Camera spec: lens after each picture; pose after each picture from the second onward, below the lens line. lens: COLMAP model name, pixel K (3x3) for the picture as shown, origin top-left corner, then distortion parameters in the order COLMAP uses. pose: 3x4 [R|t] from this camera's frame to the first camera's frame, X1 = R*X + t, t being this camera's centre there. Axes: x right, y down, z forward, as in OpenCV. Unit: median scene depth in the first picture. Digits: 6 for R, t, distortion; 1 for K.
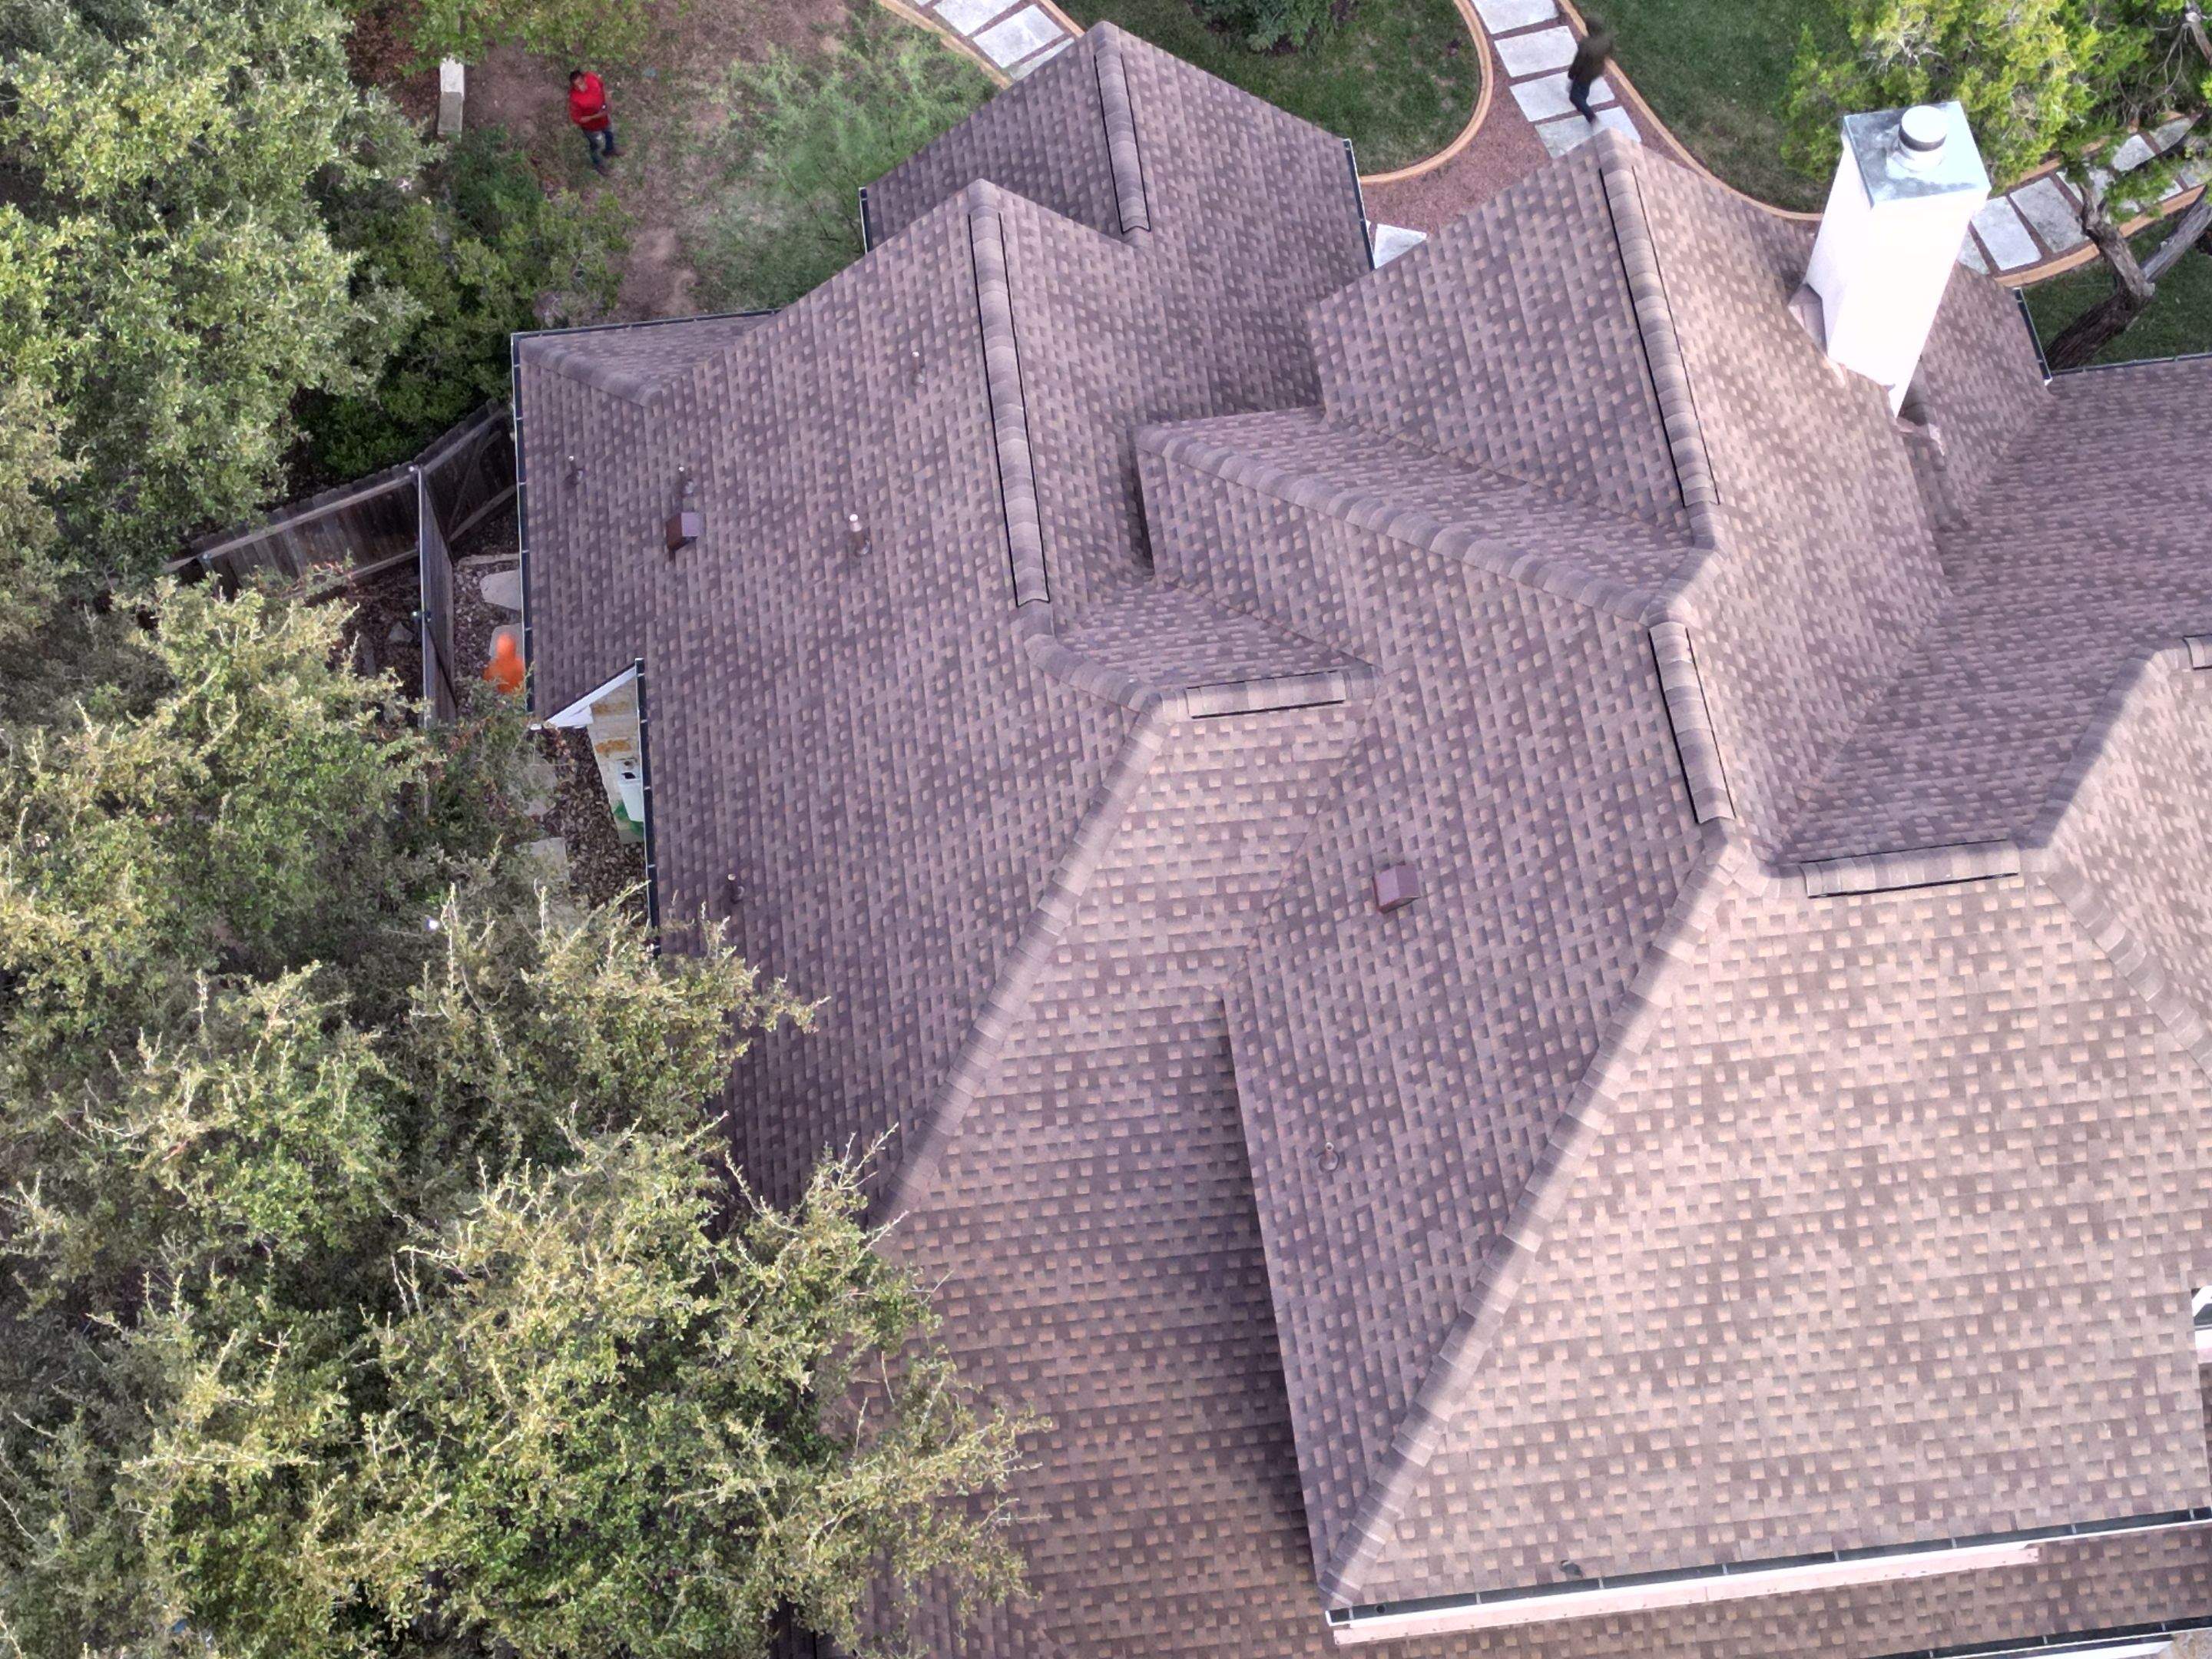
lens RADIAL K [[3063.4, 0, 1098.7], [0, 3063.4, 831.7], [0, 0, 1]] dist [0.195174, -0.565405]
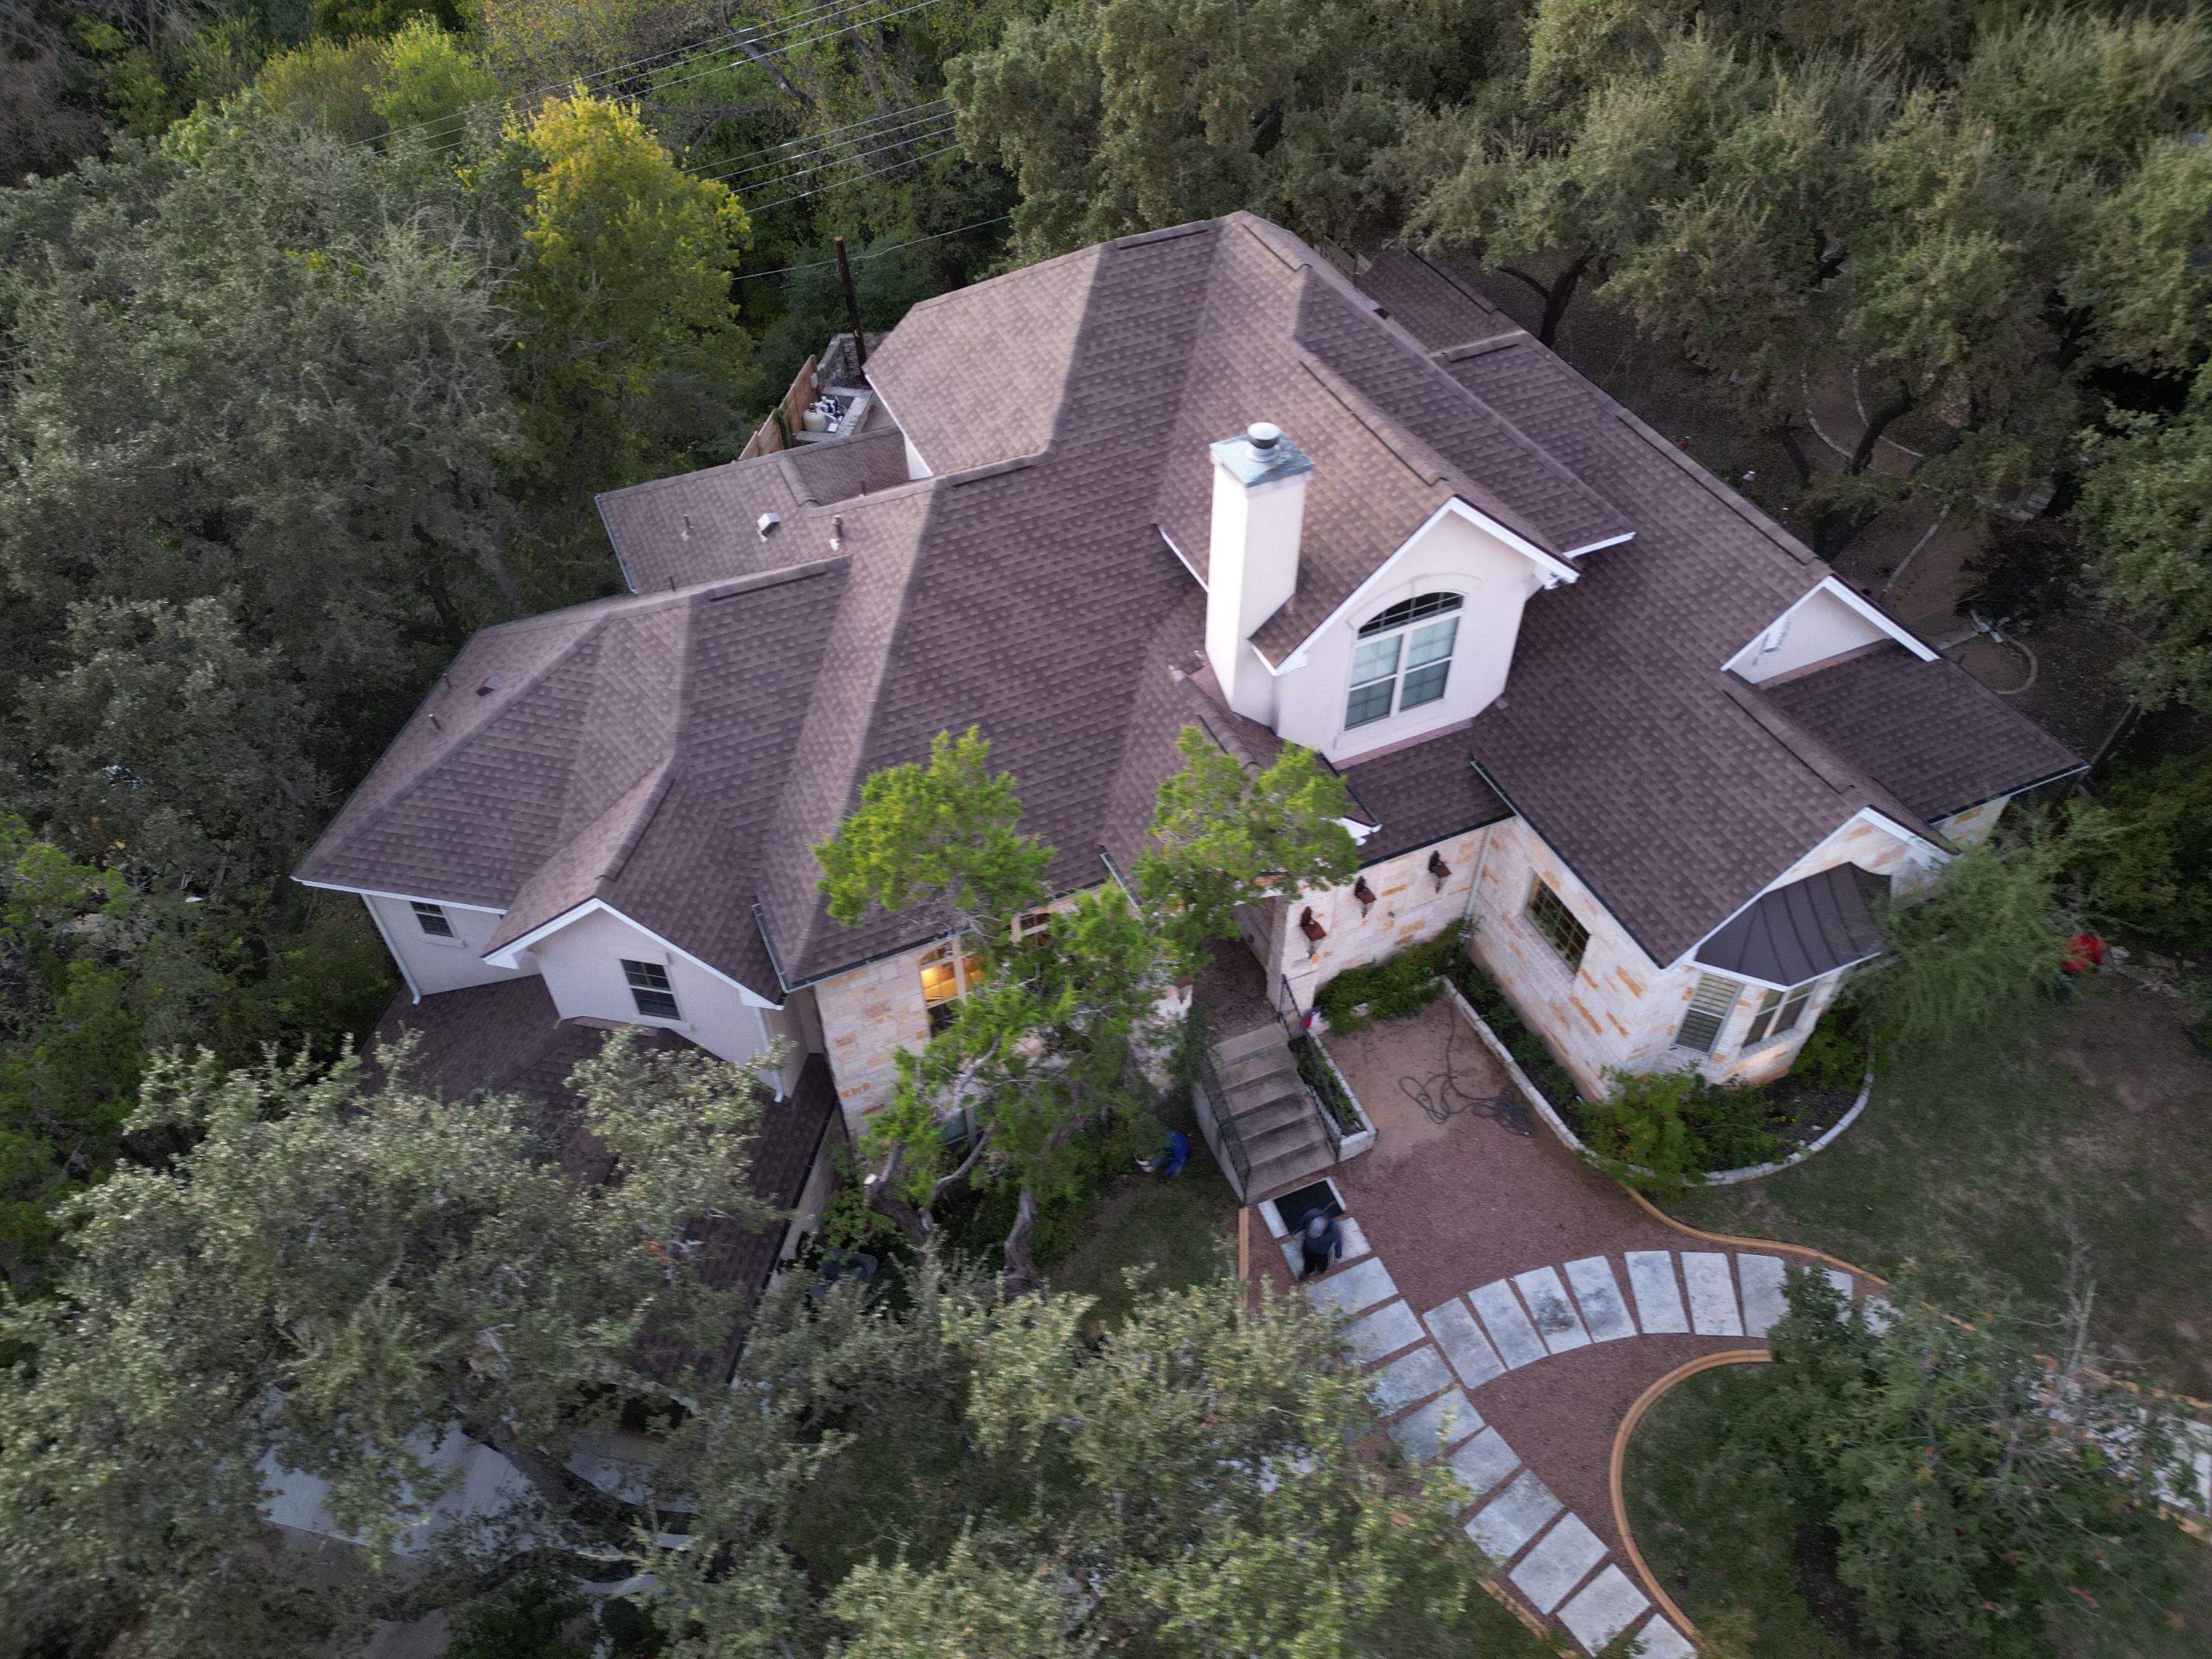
lens RADIAL K [[1543.3, 0, 1106.0], [0, 1543.3, 829.5], [0, 0, 1]] dist [0.085141, -0.081716]
pose [[-0.956135, 0.222889, -0.190067, 0.588789], [-0.246904, -0.264091, 0.932360, -1.084740], [0.157618, 0.938390, 0.307539, 1.038027]]
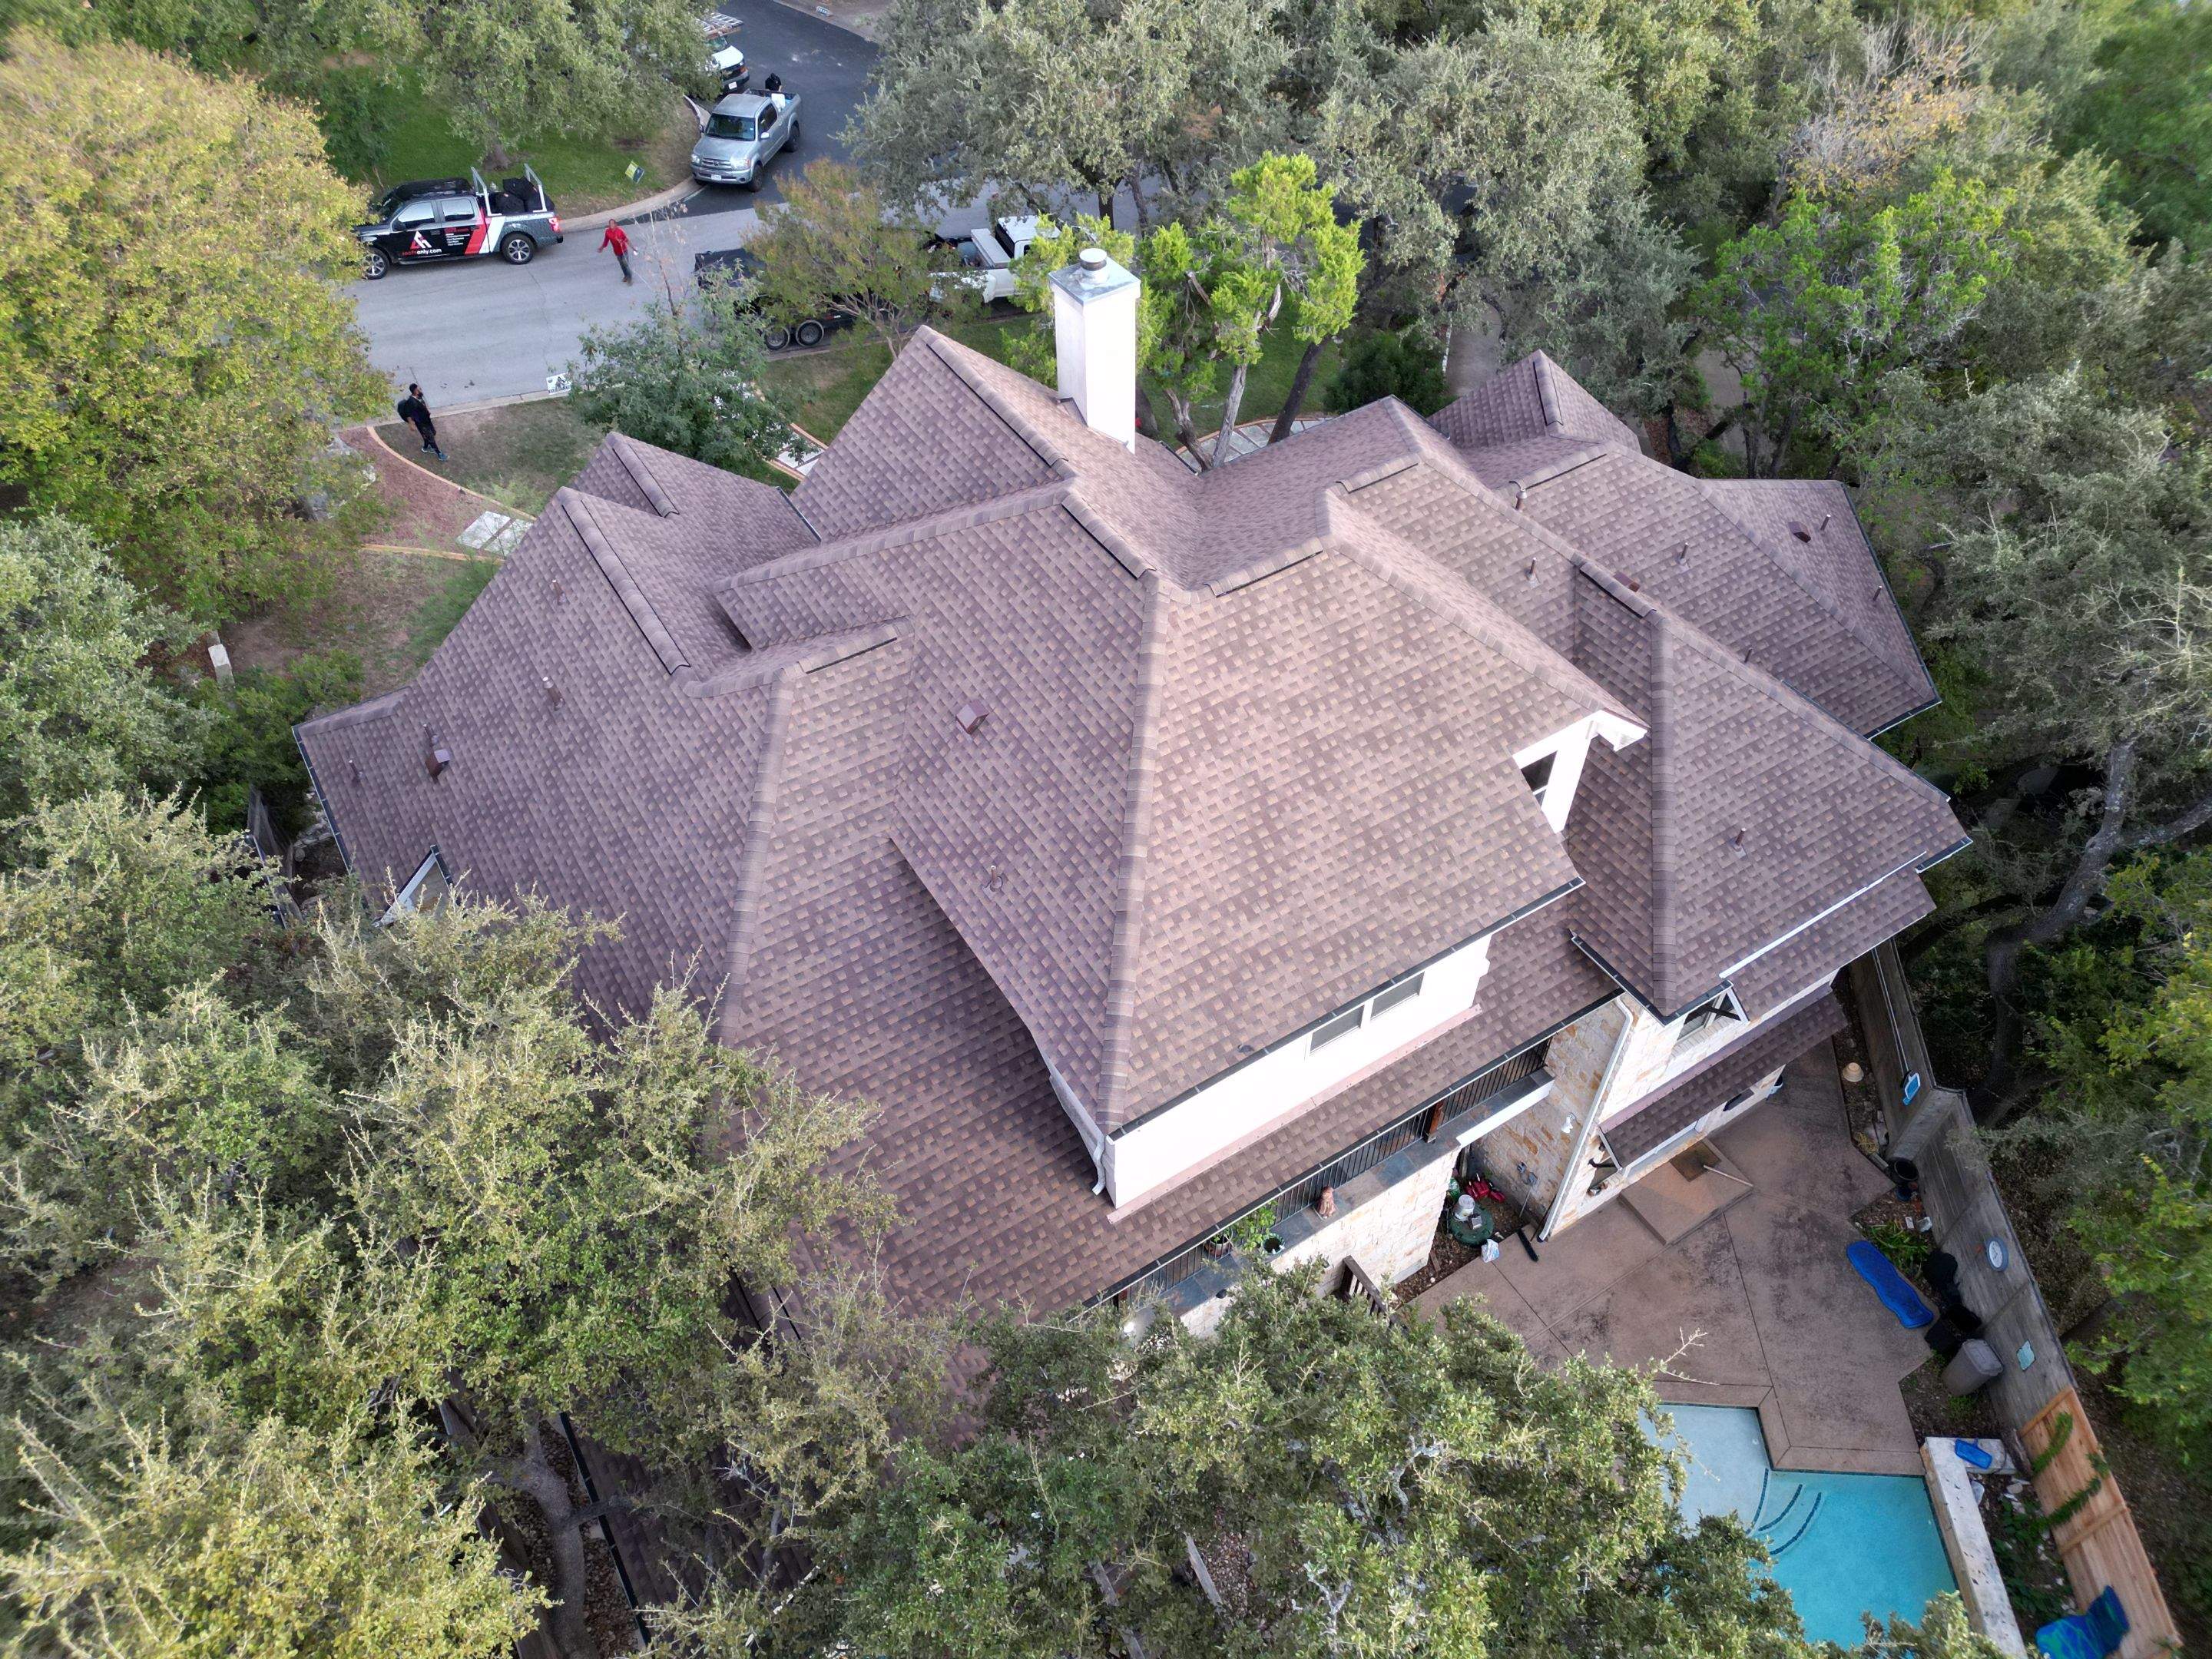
lens RADIAL K [[1534.1, 0, 1104.8], [0, 1534.1, 831.7], [0, 0, 1]] dist [0.117633, -0.157381]
pose [[0.906767, -0.315407, 0.279807, -0.082194], [0.370888, 0.912319, -0.173541, 0.244986], [-0.200537, 0.261138, 0.944241, 0.288628]]
